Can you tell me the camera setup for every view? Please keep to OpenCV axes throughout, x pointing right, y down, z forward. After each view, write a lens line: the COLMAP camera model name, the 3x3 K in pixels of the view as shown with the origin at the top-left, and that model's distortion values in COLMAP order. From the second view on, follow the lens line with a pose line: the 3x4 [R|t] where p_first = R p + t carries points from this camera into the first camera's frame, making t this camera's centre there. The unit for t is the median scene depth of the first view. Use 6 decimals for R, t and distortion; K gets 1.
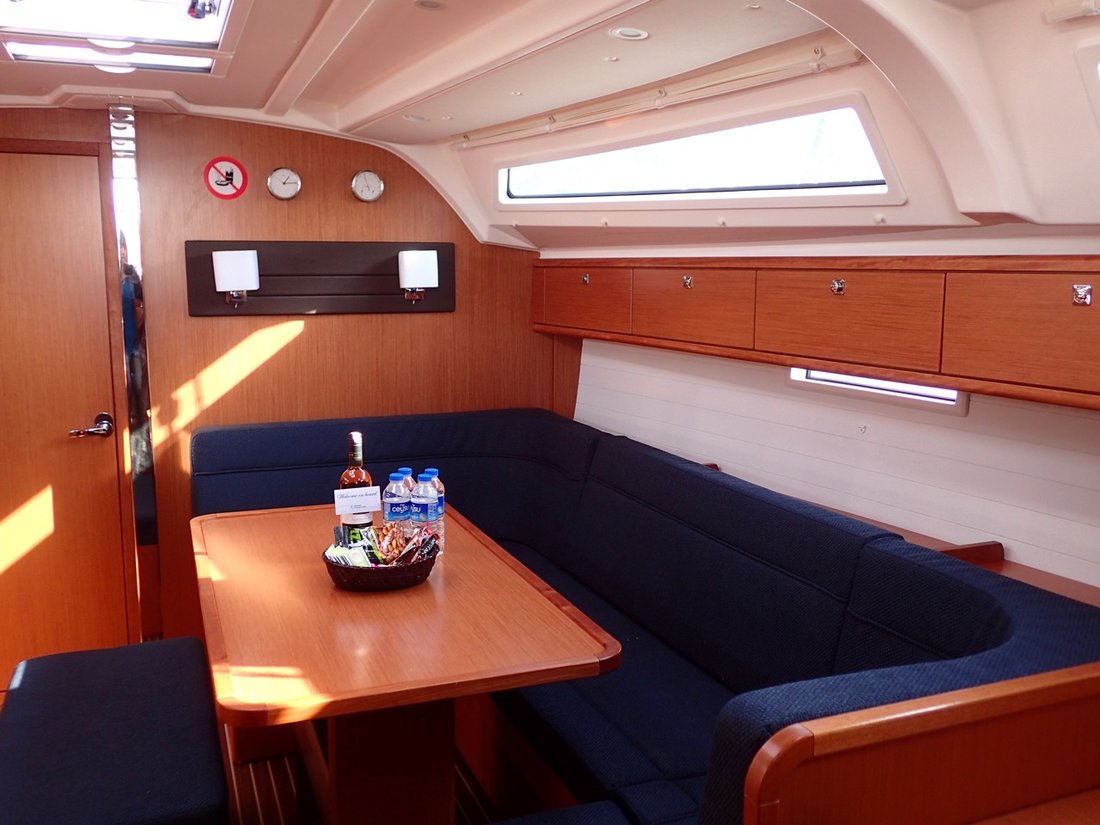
lens RADIAL K [[984.7, 0, 550.0], [0, 984.7, 412.5], [0, 0, 1]] dist [-0.005004, -0.004457]
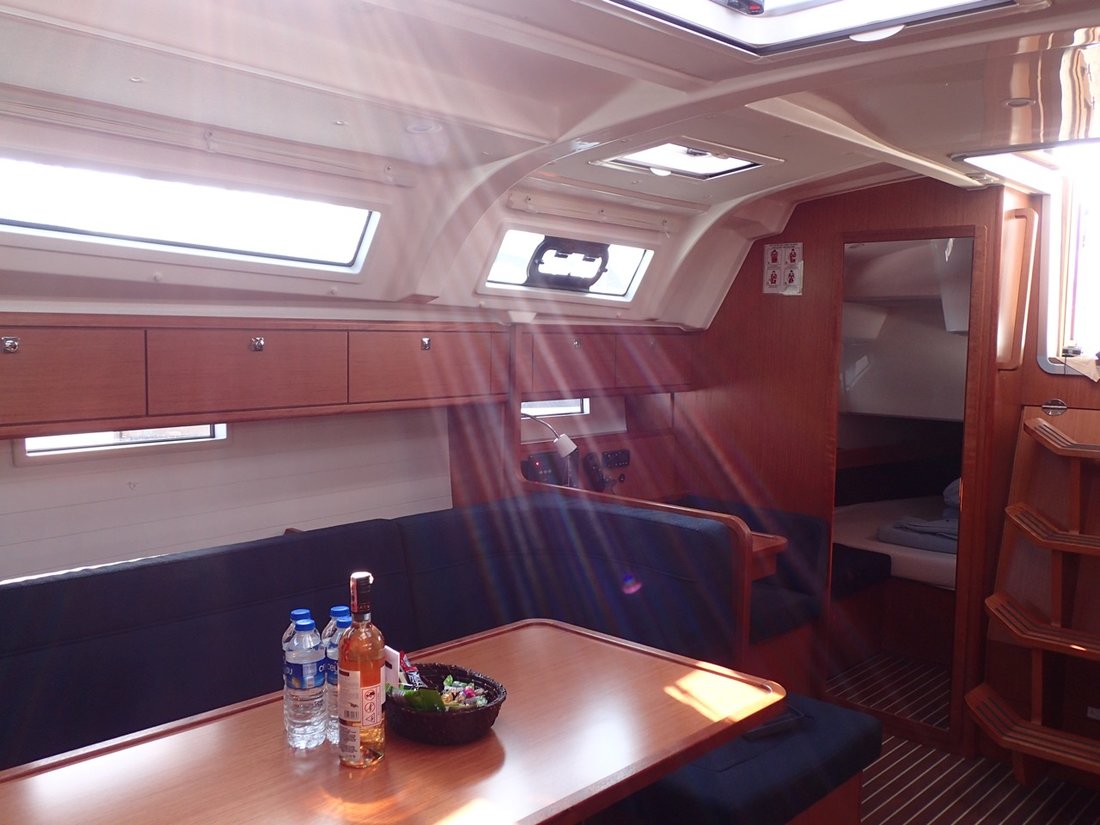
lens RADIAL K [[984.7, 0, 550.0], [0, 984.7, 412.5], [0, 0, 1]] dist [-0.005004, -0.004457]
pose [[-0.324886, -0.088391, 0.941614, -1.017481], [0.126343, 0.982643, 0.135835, -0.179459], [-0.937276, 0.163097, -0.308079, 1.159585]]
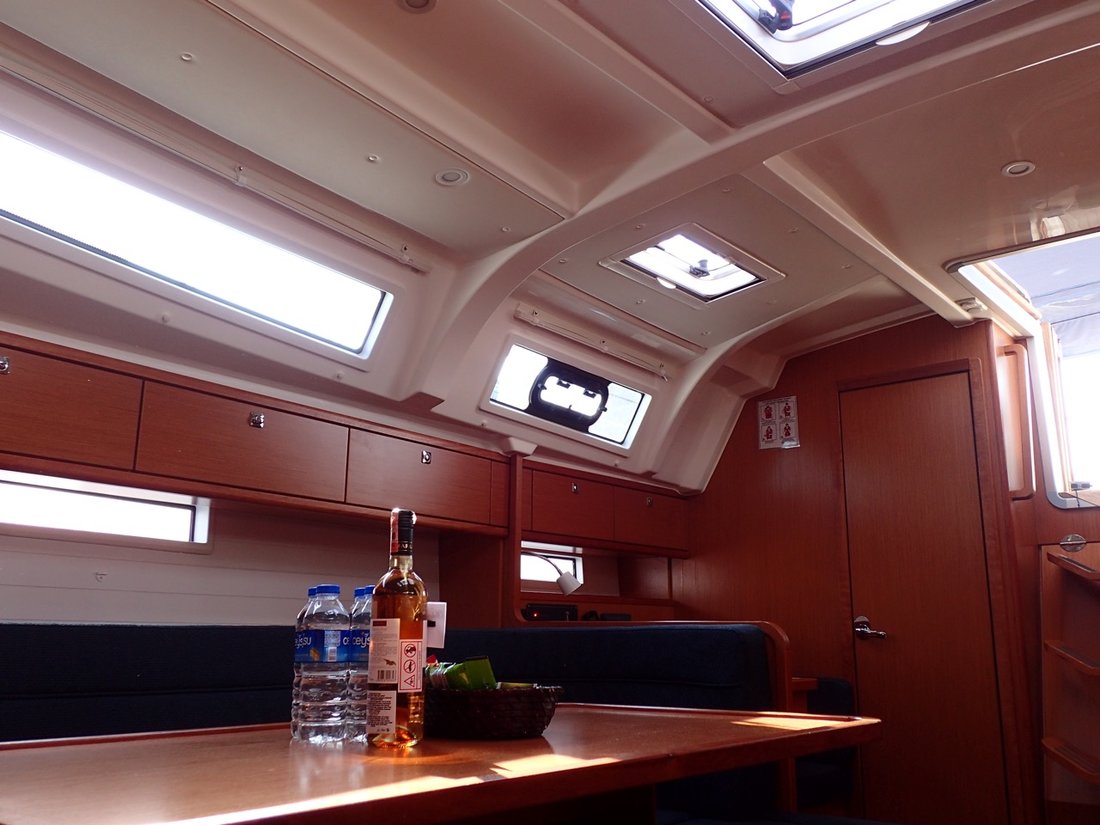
lens RADIAL K [[984.7, 0, 550.0], [0, 984.7, 412.5], [0, 0, 1]] dist [-0.005004, -0.004457]
pose [[-0.375410, 0.207328, 0.903373, -0.901457], [0.130115, 0.976798, -0.170108, 0.100295], [-0.917680, 0.053682, -0.393676, 1.251005]]
